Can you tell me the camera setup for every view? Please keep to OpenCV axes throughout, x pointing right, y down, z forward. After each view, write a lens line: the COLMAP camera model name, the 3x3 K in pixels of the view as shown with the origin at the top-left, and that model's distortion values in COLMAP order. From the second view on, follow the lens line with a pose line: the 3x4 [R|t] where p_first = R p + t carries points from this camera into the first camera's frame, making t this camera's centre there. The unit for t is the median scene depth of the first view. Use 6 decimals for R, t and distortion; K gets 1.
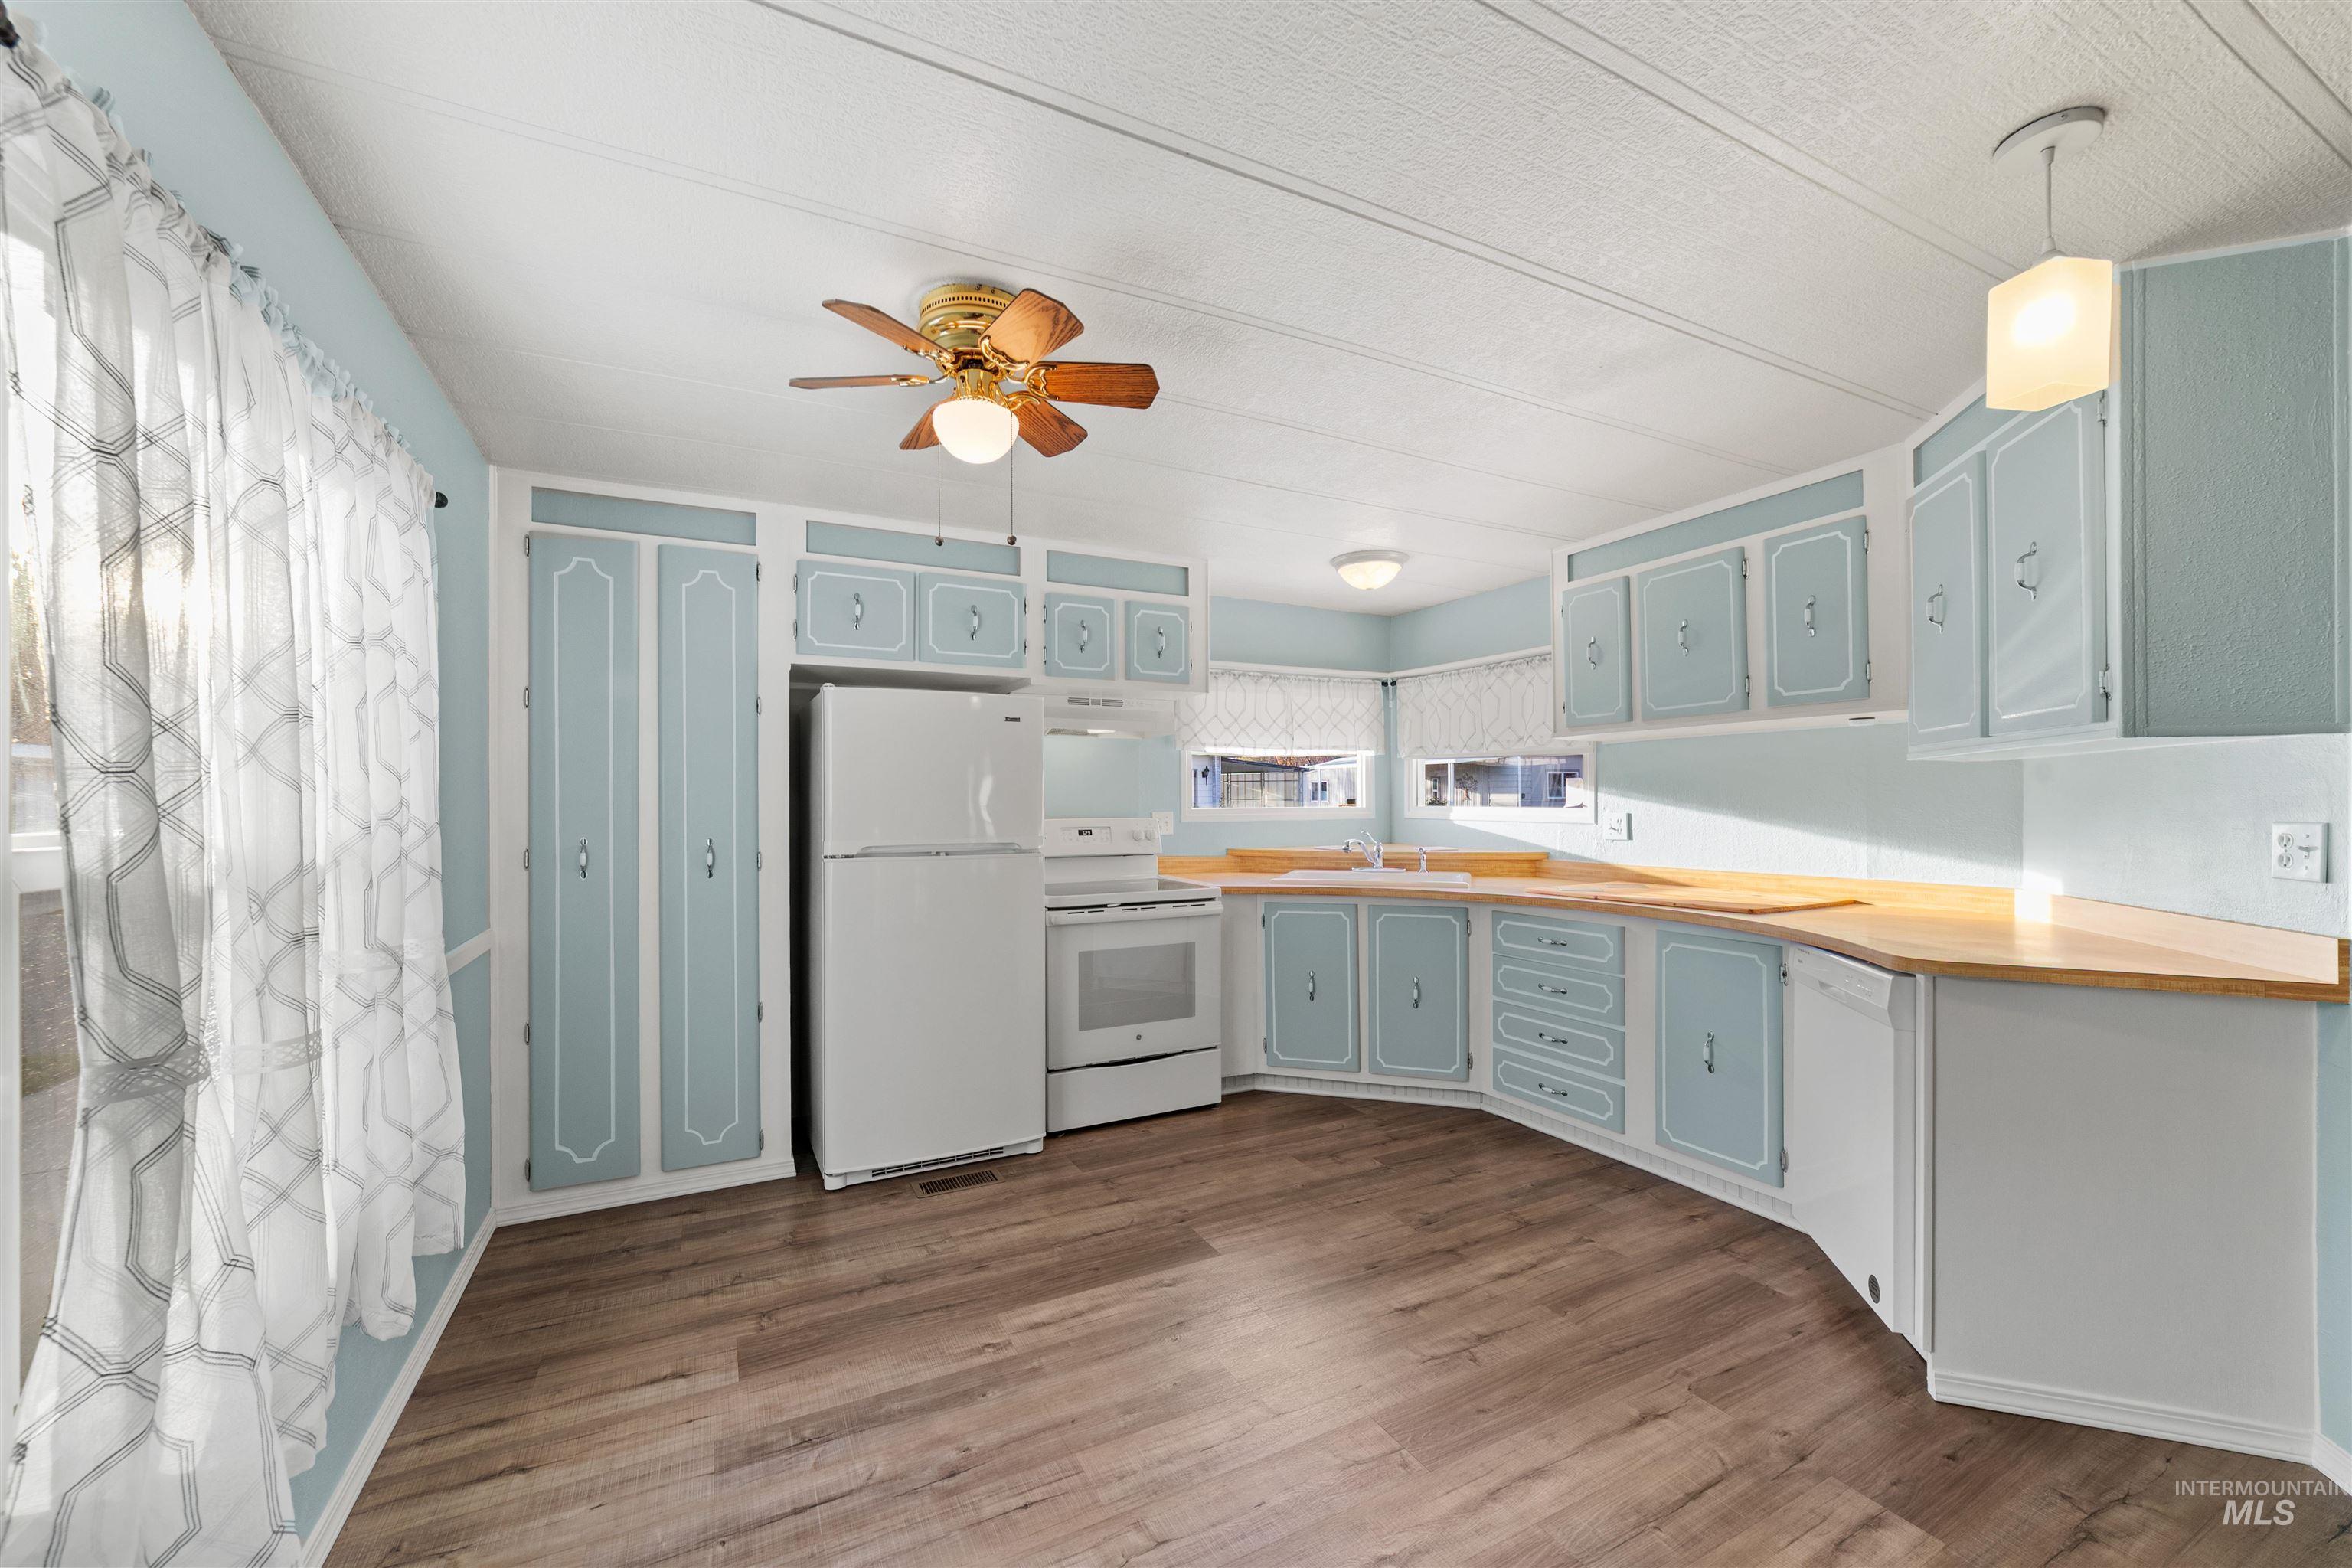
lens RADIAL K [[907.5, 0, 1171.7], [0, 907.5, 812.9], [0, 0, 1]] dist [-0.011311, 0.005669]
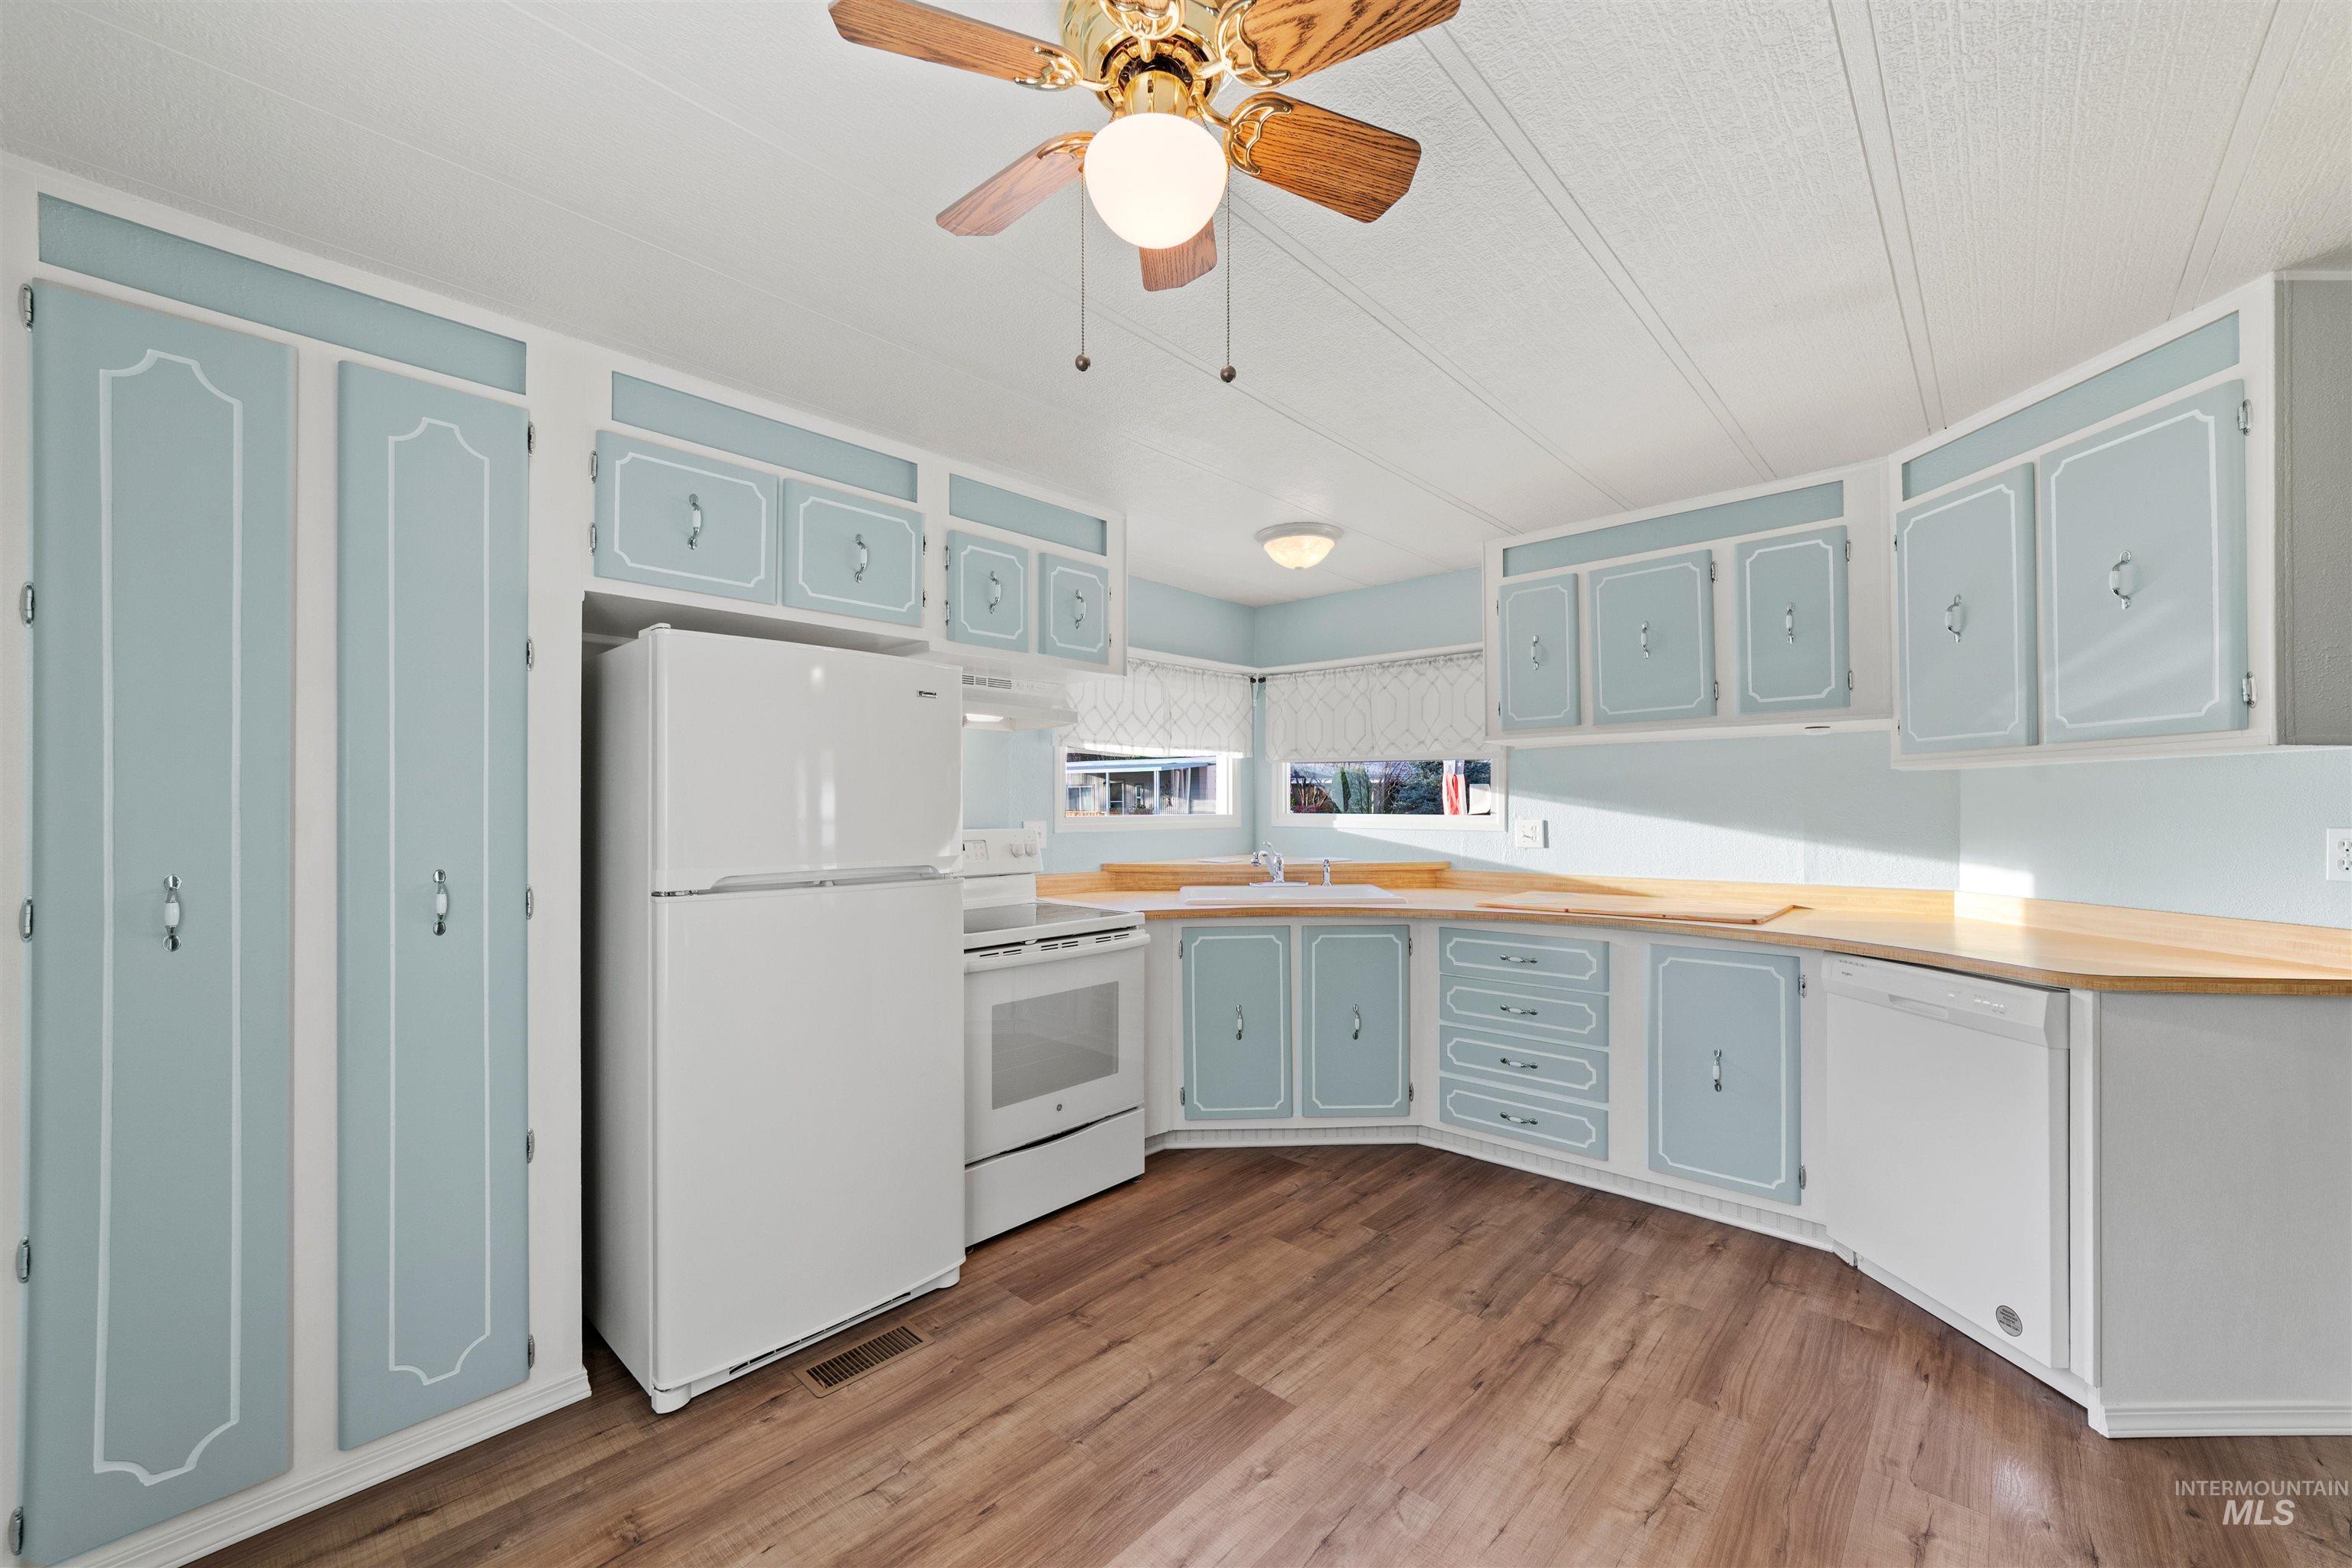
lens RADIAL K [[907.5, 0, 1171.7], [0, 907.5, 812.9], [0, 0, 1]] dist [-0.011311, 0.005669]
pose [[0.940978, -0.001287, 0.338465, -0.227502], [0.003711, 0.999972, -0.006512, -0.003192], [-0.338447, 0.007384, 0.940956, 0.243091]]
